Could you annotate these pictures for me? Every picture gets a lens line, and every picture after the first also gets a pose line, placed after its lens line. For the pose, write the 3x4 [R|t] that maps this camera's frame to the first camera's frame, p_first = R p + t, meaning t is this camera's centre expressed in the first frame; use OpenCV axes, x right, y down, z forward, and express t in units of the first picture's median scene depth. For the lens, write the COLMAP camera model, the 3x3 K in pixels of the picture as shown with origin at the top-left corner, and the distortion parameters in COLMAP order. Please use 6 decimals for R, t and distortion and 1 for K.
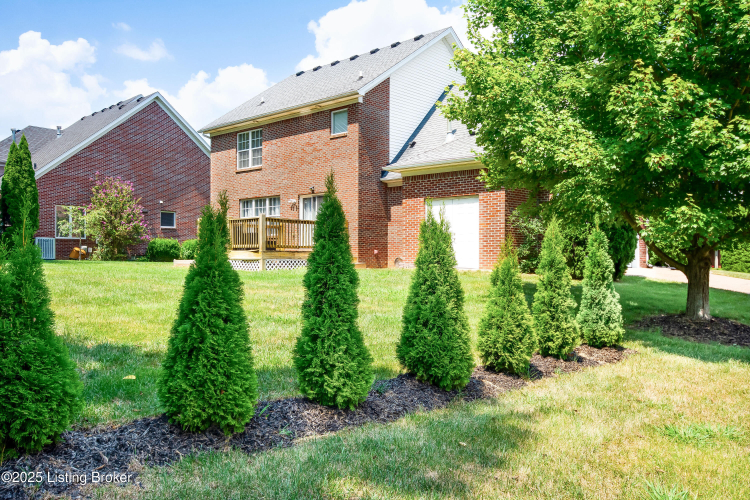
lens RADIAL K [[599.7, 0, 365.0], [0, 599.7, 285.0], [0, 0, 1]] dist [0.004016, 0.000604]
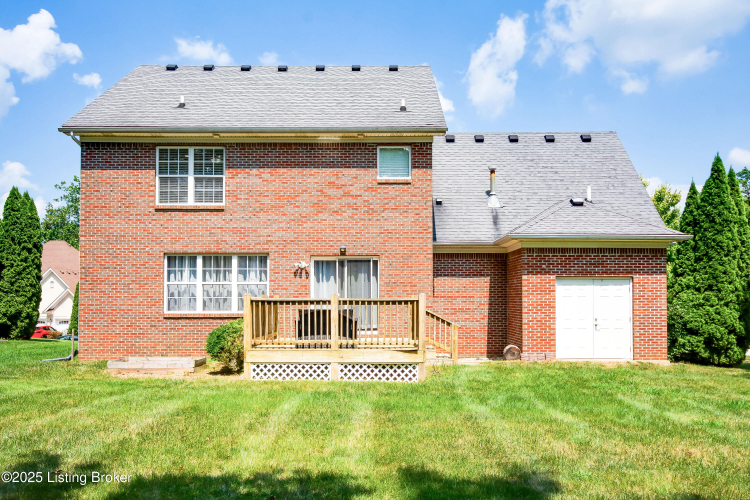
lens RADIAL K [[619.6, 0, 393.7], [0, 619.6, 302.3], [0, 0, 1]] dist [0.020866, 0.005892]
pose [[0.744648, -0.003823, 0.667446, -0.488616], [0.034585, 0.998861, -0.032864, -0.067271], [-0.666560, 0.047556, 0.743933, 0.393835]]
